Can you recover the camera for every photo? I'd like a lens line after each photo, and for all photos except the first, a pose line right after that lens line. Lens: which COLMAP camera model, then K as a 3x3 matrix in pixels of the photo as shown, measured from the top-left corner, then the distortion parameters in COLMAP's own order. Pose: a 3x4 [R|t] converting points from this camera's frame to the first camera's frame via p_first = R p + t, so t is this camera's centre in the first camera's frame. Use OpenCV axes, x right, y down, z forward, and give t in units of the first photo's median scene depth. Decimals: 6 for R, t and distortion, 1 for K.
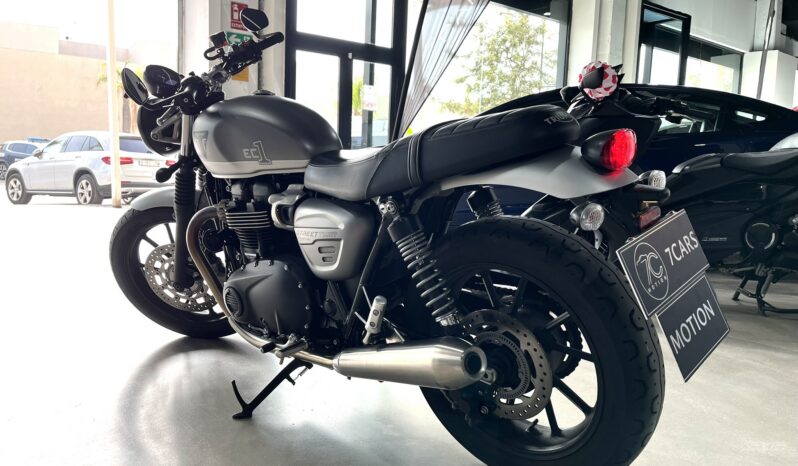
lens RADIAL K [[624.4, 0, 398.0], [0, 624.4, 222.4], [0, 0, 1]] dist [0.031761, -0.022795]
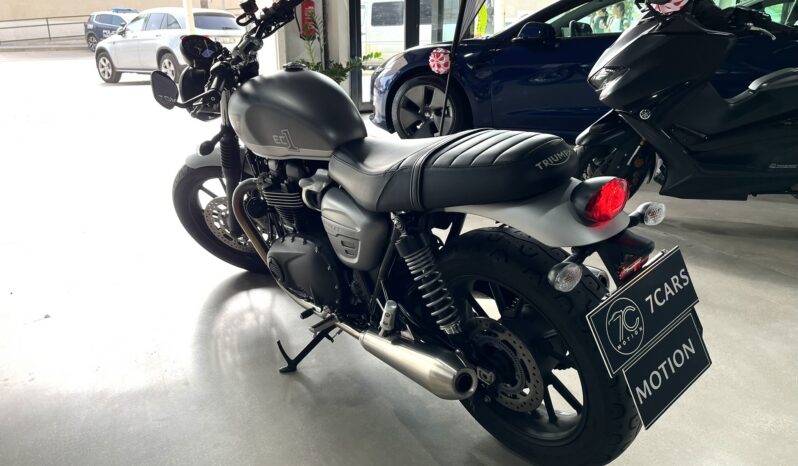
lens RADIAL K [[624.4, 0, 401.3], [0, 624.4, 228.8], [0, 0, 1]] dist [0.031761, -0.022795]
pose [[0.991841, 0.010776, -0.127021, 0.099635], [0.018935, 0.972915, 0.230388, -0.201813], [0.126063, -0.230913, 0.964773, -0.015395]]
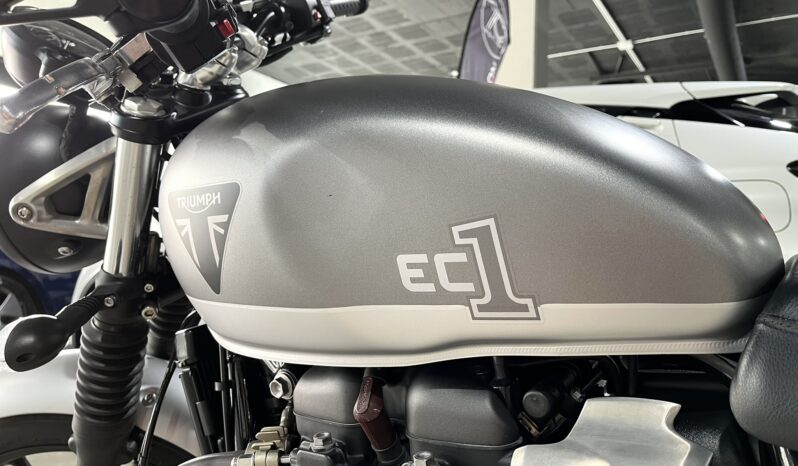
lens RADIAL K [[624.4, 0, 396.0], [0, 624.4, 230.6], [0, 0, 1]] dist [0.031761, -0.022795]
pose [[0.990395, -0.002126, 0.138254, -0.281364], [0.021203, 0.990391, -0.136663, -0.093716], [-0.136635, 0.138282, 0.980923, 0.763947]]
